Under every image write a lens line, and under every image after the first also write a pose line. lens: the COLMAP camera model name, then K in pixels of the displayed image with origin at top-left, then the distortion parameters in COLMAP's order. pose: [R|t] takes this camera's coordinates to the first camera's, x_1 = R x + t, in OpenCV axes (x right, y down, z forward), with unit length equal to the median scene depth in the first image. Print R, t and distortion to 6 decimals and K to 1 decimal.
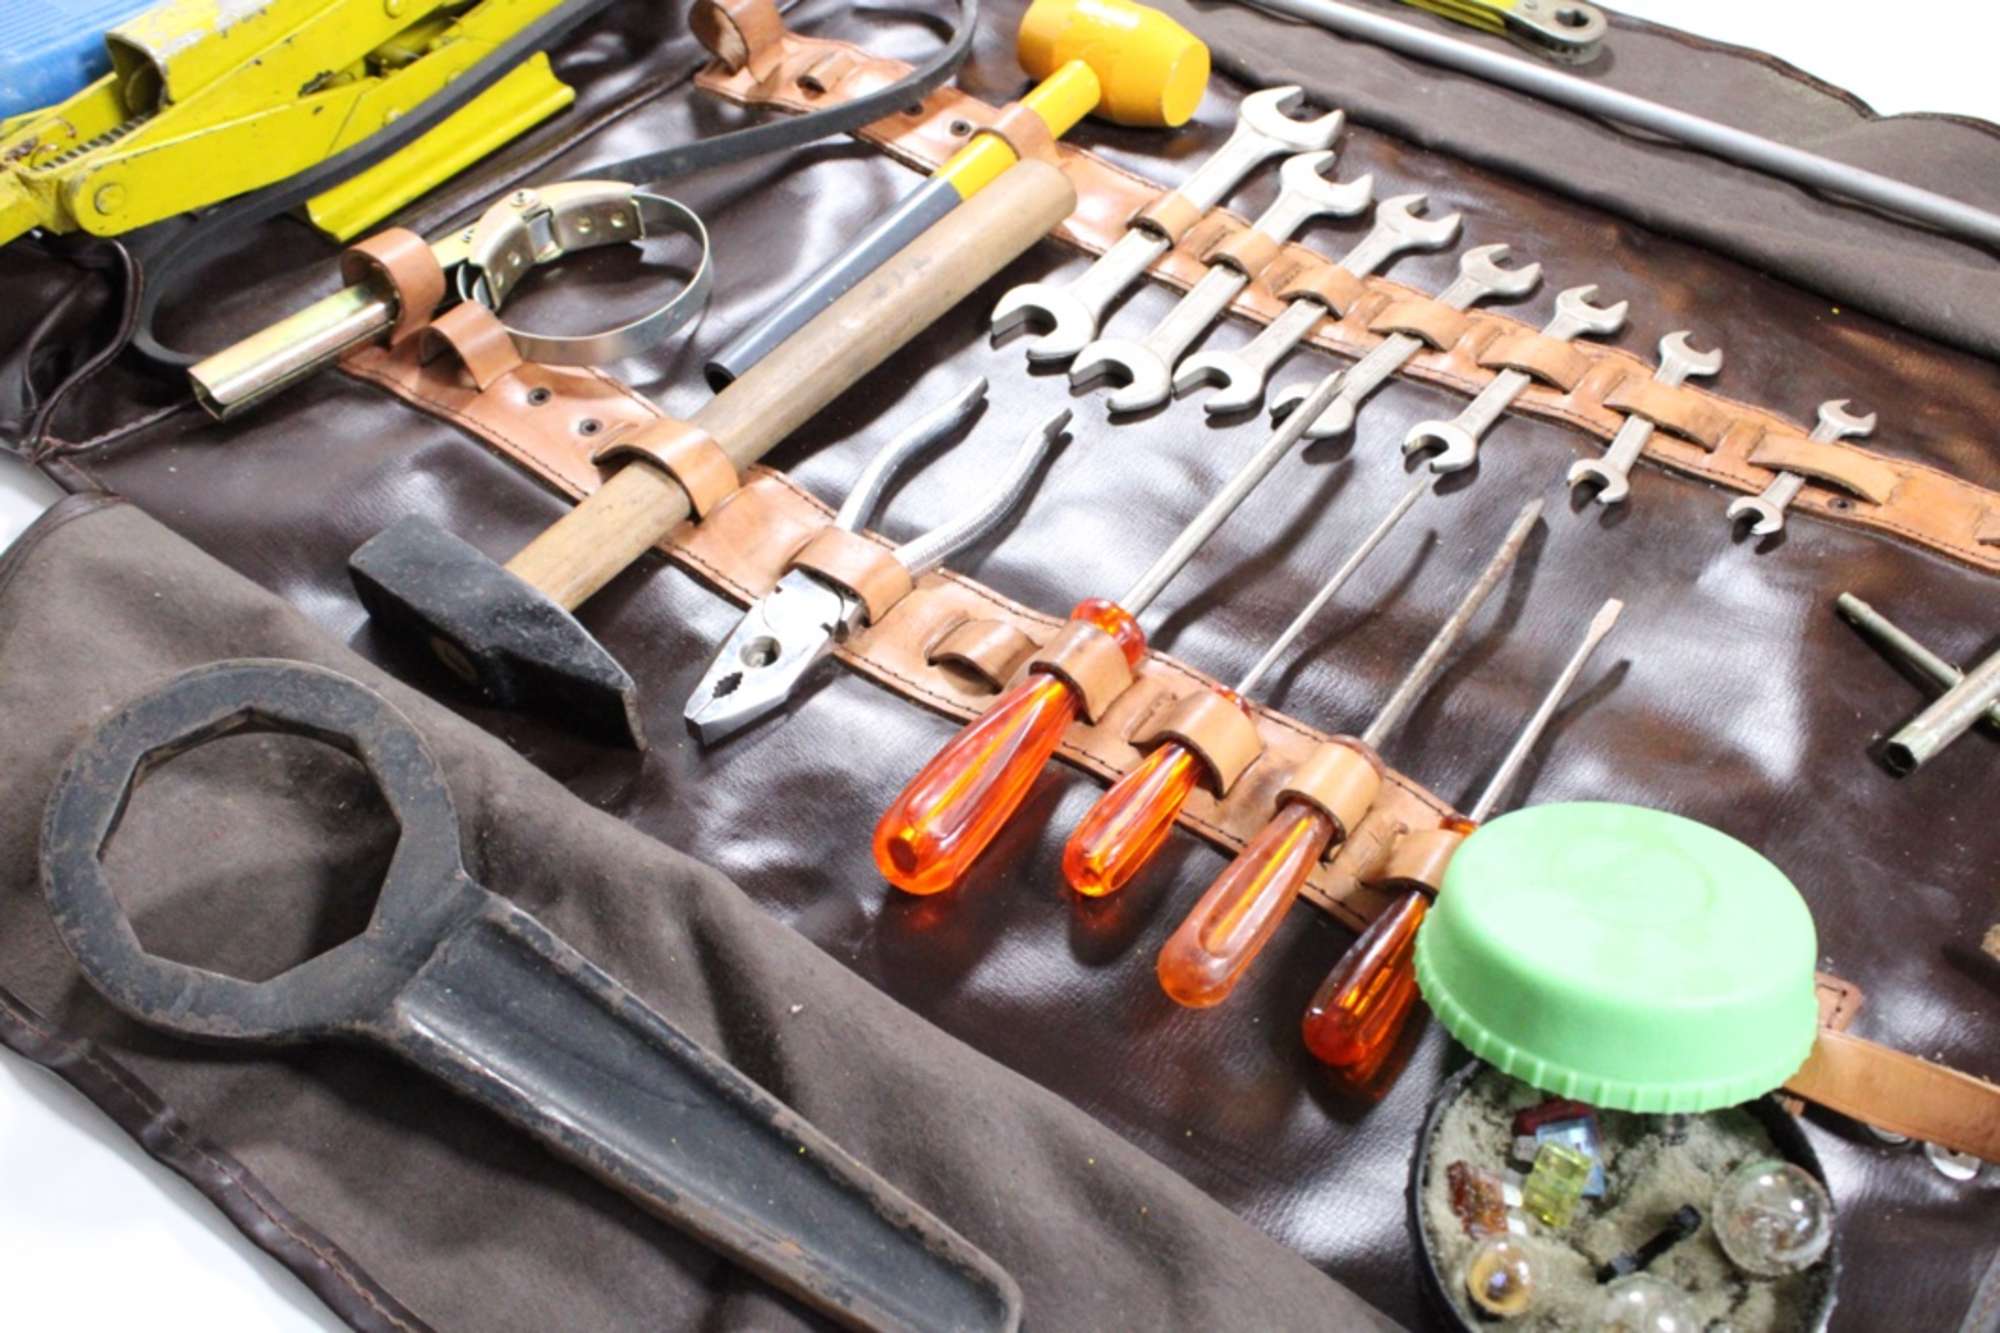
lens RADIAL K [[1829.5, 0, 1000.0], [0, 1829.5, 666.5], [0, 0, 1]] dist [-0.148045, 0.154545]
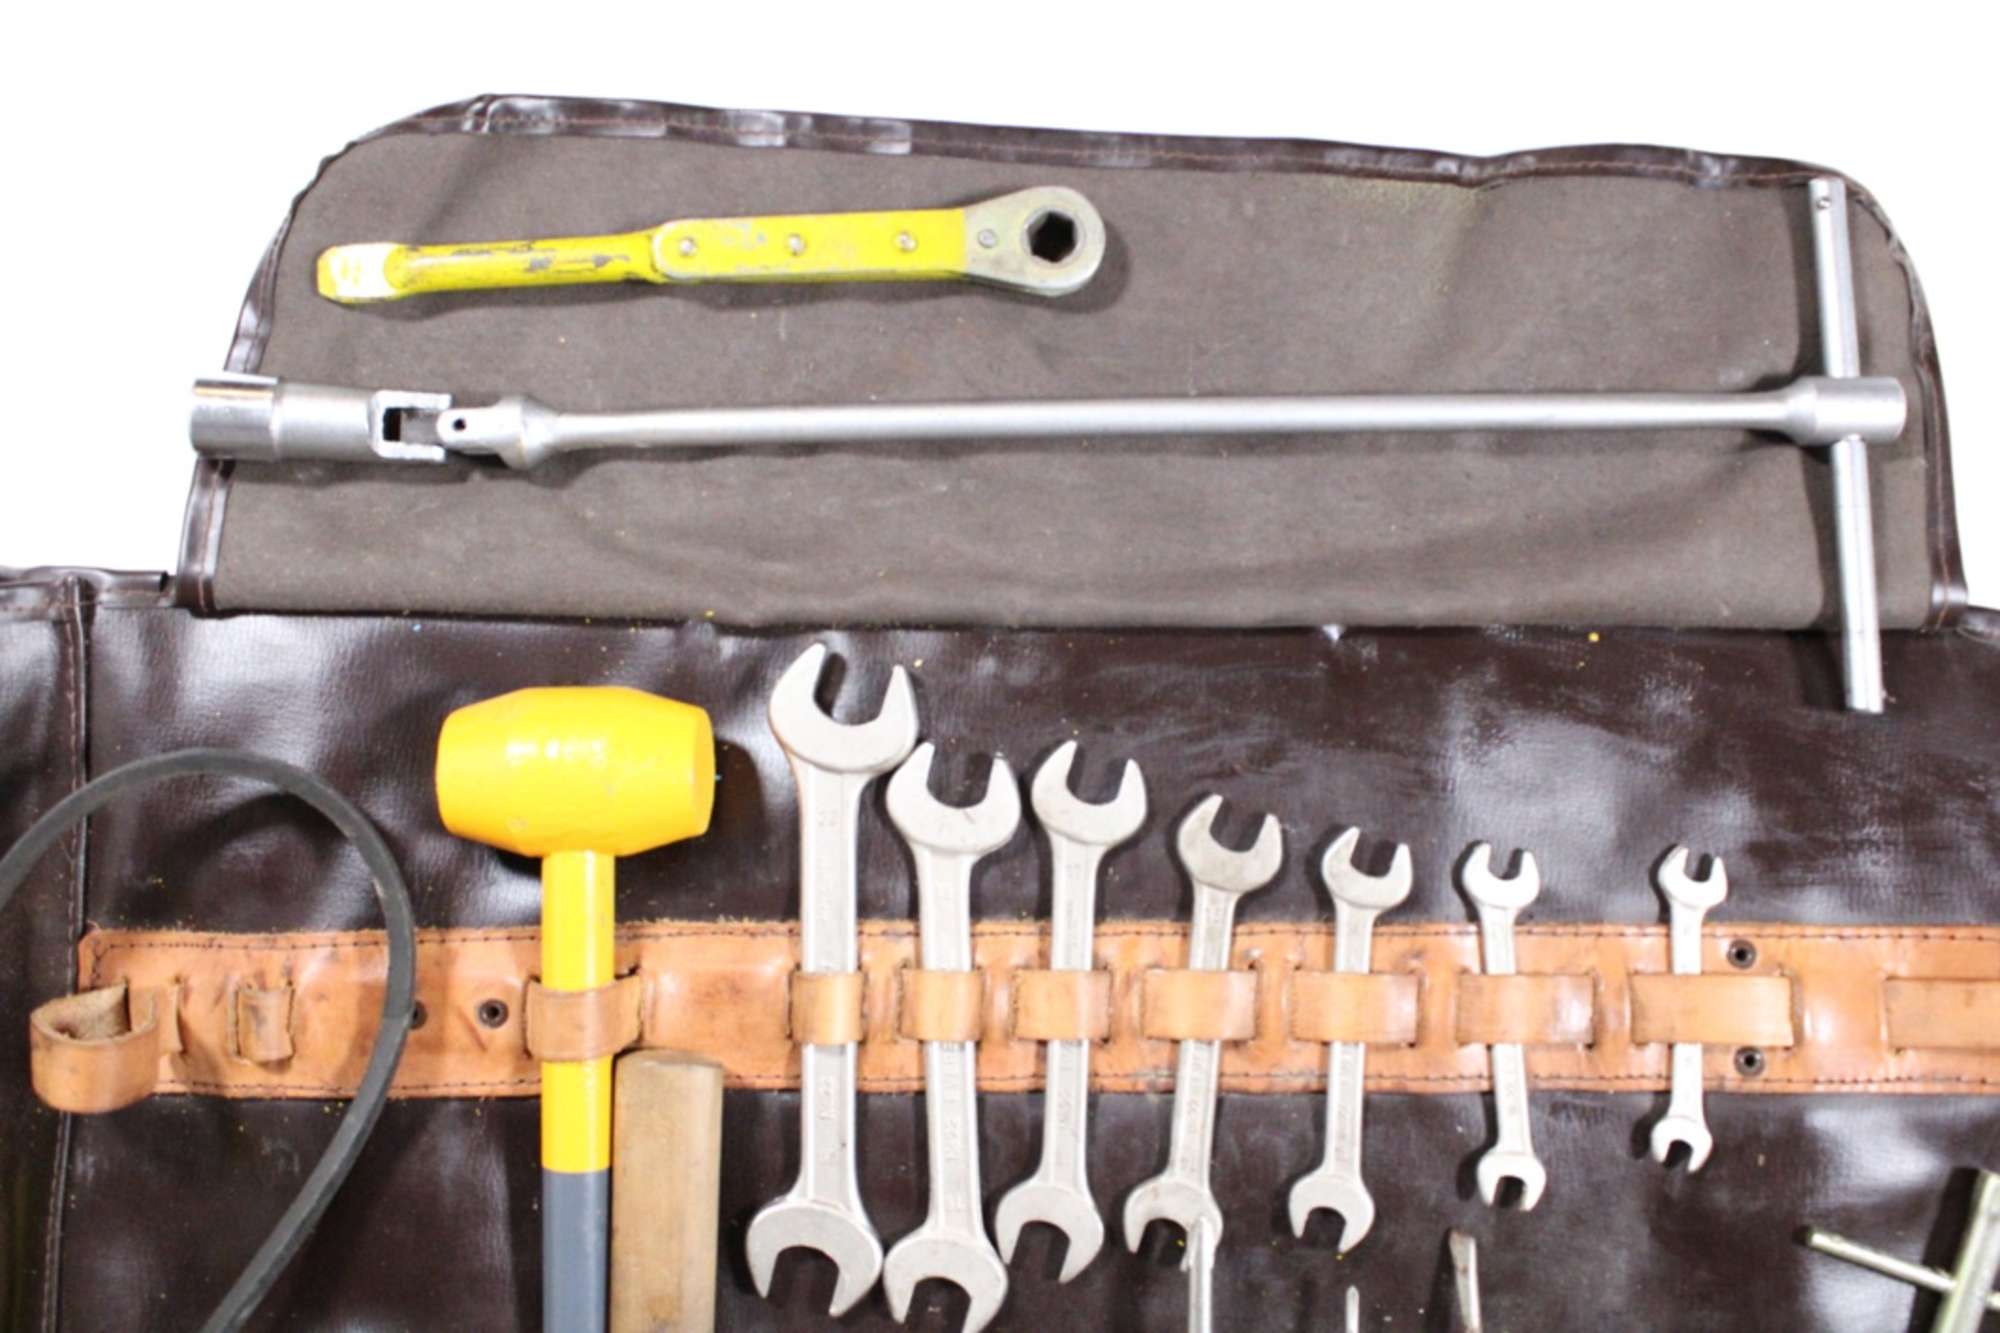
lens RADIAL K [[1829.5, 0, 1000.0], [0, 1829.5, 666.5], [0, 0, 1]] dist [-0.148045, 0.154545]
pose [[0.806169, -0.589733, 0.048034, 0.245193], [0.438833, 0.650387, 0.620018, -0.971228], [-0.396886, -0.478760, 0.783116, 0.549781]]
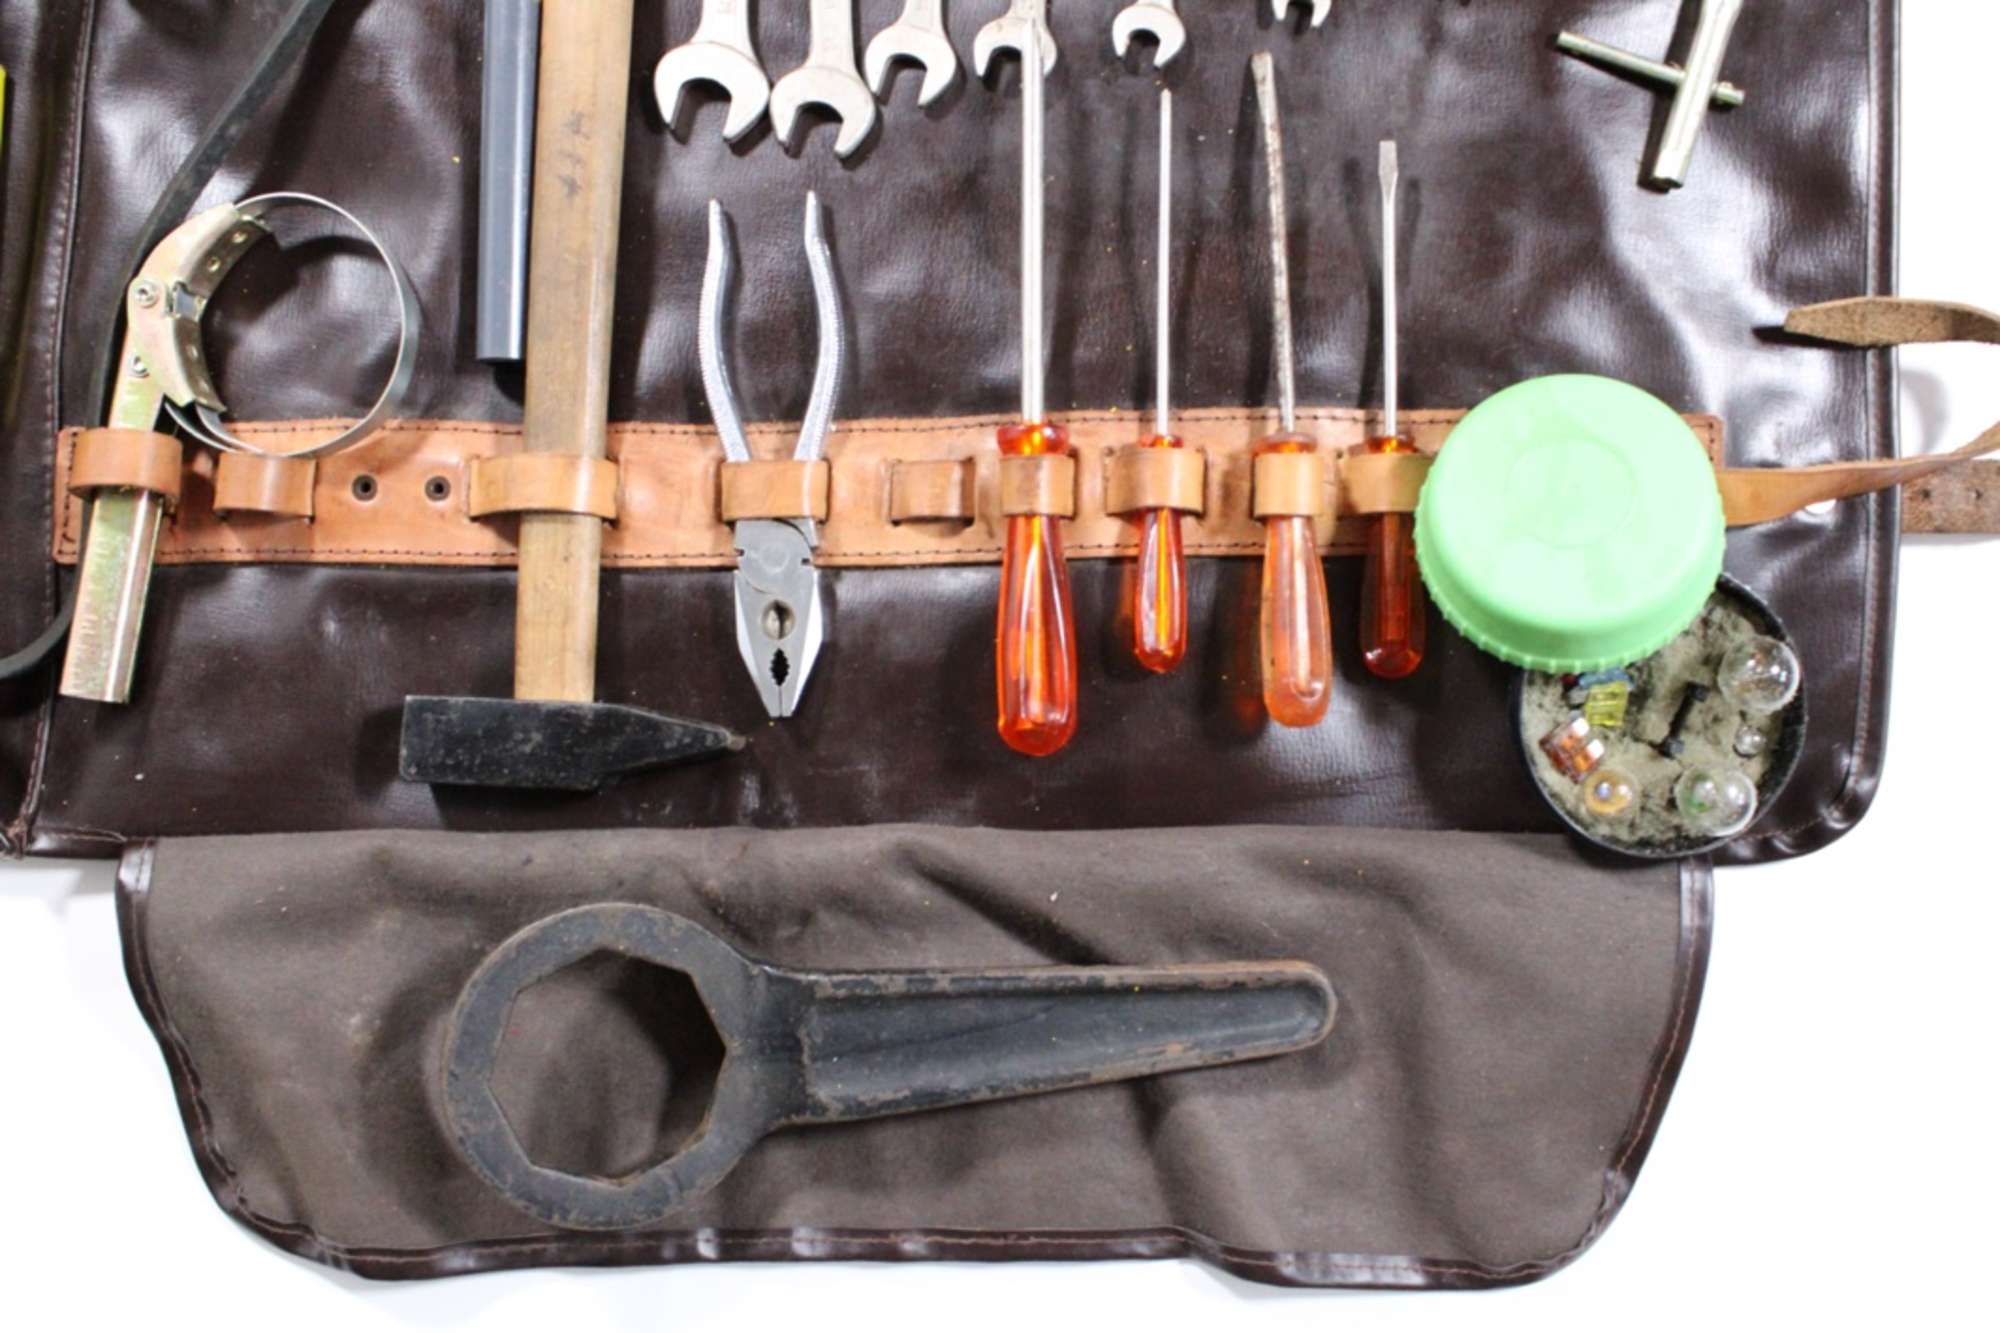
lens RADIAL K [[1829.5, 0, 1000.0], [0, 1829.5, 666.5], [0, 0, 1]] dist [-0.148045, 0.154545]
pose [[0.807253, -0.589910, 0.018706, -0.058271], [0.456364, 0.643974, 0.614028, -0.597773], [-0.374267, -0.487139, 0.789063, 0.060752]]
